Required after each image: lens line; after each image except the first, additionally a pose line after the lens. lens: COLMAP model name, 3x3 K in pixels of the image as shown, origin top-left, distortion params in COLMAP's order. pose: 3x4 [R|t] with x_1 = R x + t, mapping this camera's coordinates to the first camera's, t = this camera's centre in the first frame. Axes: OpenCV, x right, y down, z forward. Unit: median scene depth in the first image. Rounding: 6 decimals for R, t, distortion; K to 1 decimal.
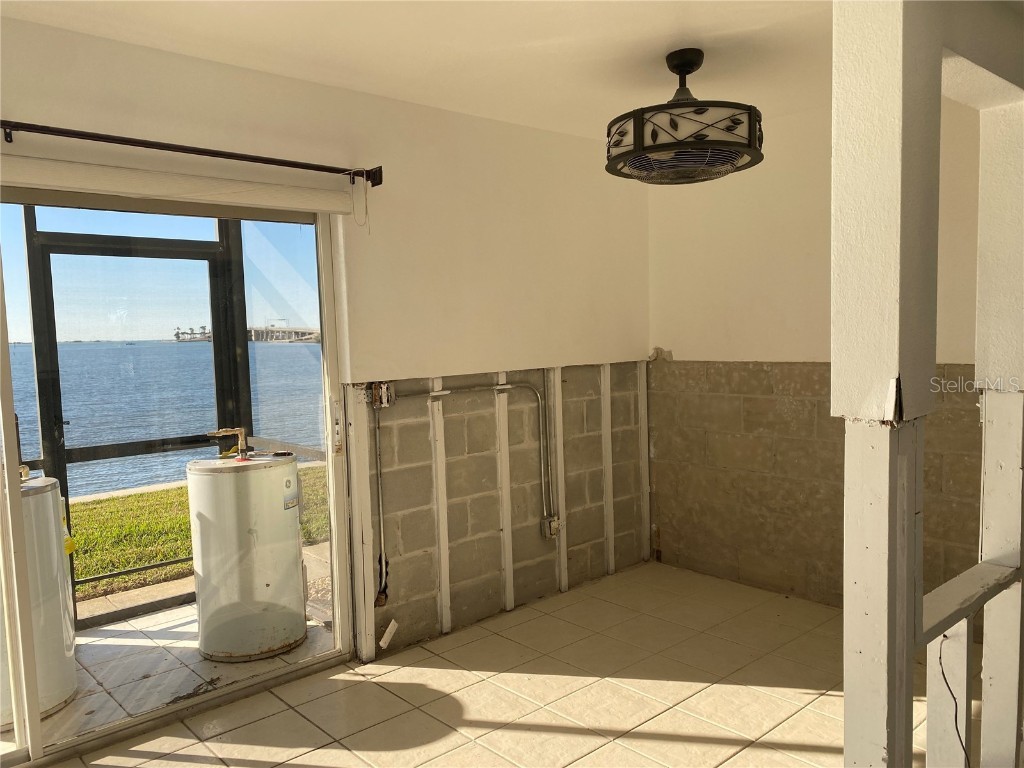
lens RADIAL K [[783.1, 0, 512.6], [0, 783.1, 392.3], [0, 0, 1]] dist [0.047723, -0.044135]
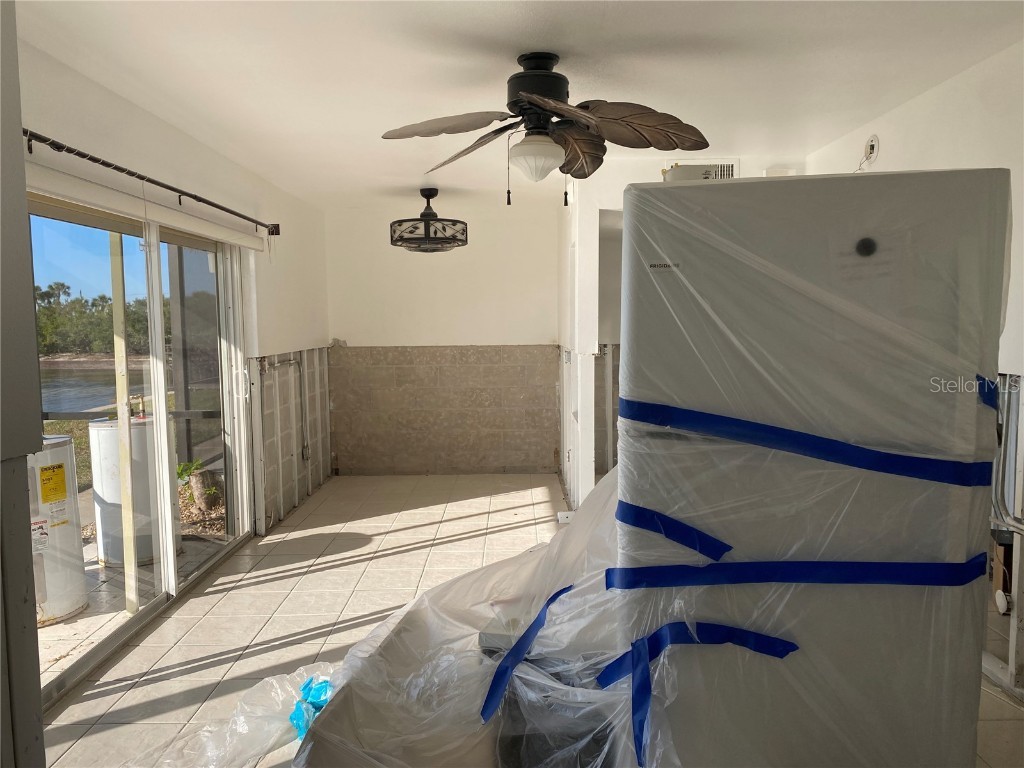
lens RADIAL K [[783.1, 0, 513.7], [0, 783.1, 383.8], [0, 0, 1]] dist [0.047723, -0.044135]
pose [[0.658762, -0.038518, 0.751365, -0.860122], [0.051347, 0.998662, 0.006177, 0.047664], [-0.750597, 0.034511, 0.659858, -0.345739]]
